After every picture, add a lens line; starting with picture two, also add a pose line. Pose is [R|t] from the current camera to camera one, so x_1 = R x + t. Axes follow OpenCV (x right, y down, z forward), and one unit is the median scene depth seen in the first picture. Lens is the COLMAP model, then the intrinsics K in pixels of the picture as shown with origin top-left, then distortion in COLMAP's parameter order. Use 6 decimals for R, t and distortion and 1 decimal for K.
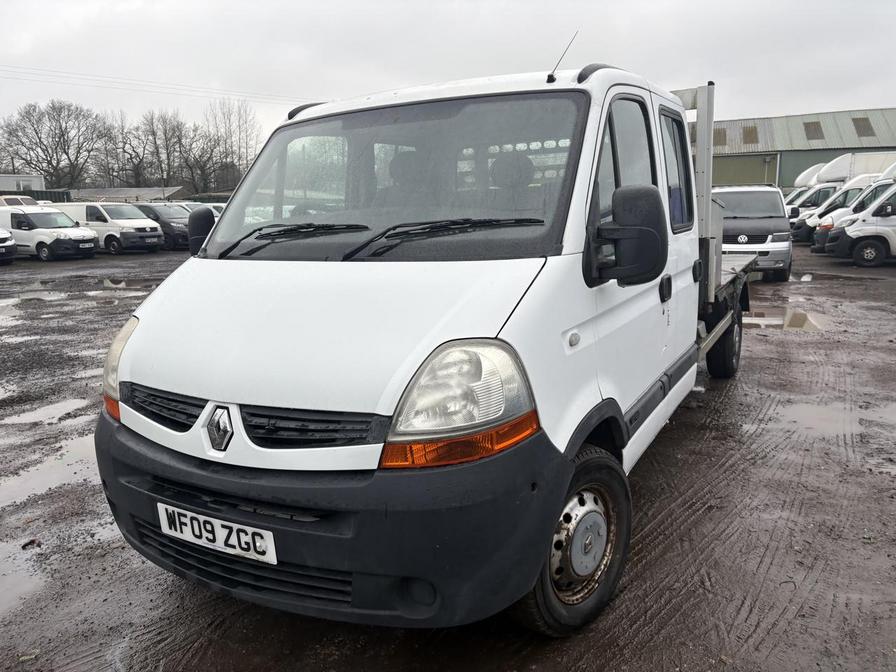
lens RADIAL K [[674.7, 0, 475.4], [0, 674.7, 336.0], [0, 0, 1]] dist [0.013198, -0.016176]
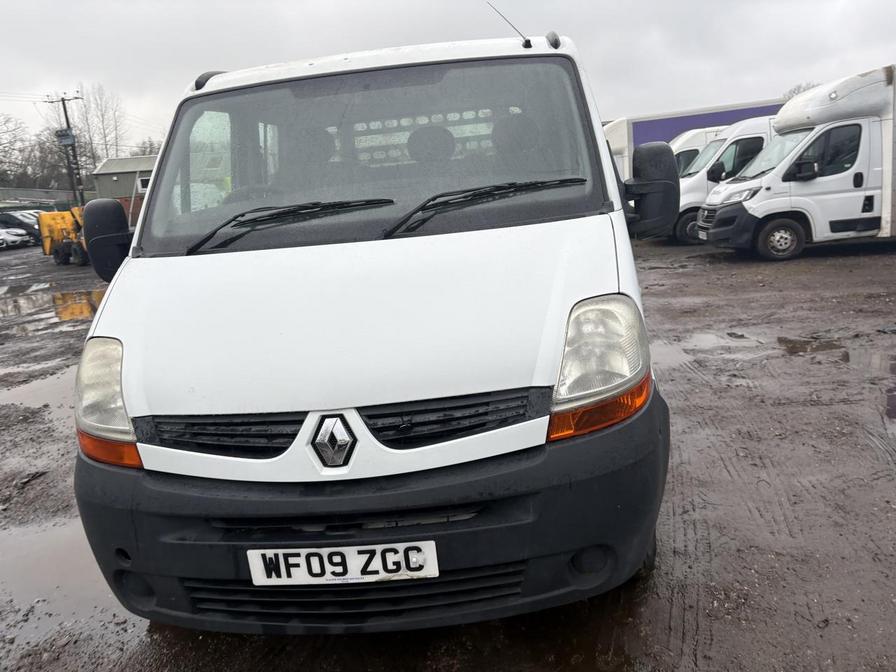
lens RADIAL K [[674.7, 0, 448.8], [0, 674.7, 329.7], [0, 0, 1]] dist [0.013198, -0.016176]
pose [[0.910499, -0.139332, 0.389330, -0.546619], [0.138532, 0.989895, 0.030284, -0.006829], [-0.389615, 0.026361, 0.920601, 0.158401]]
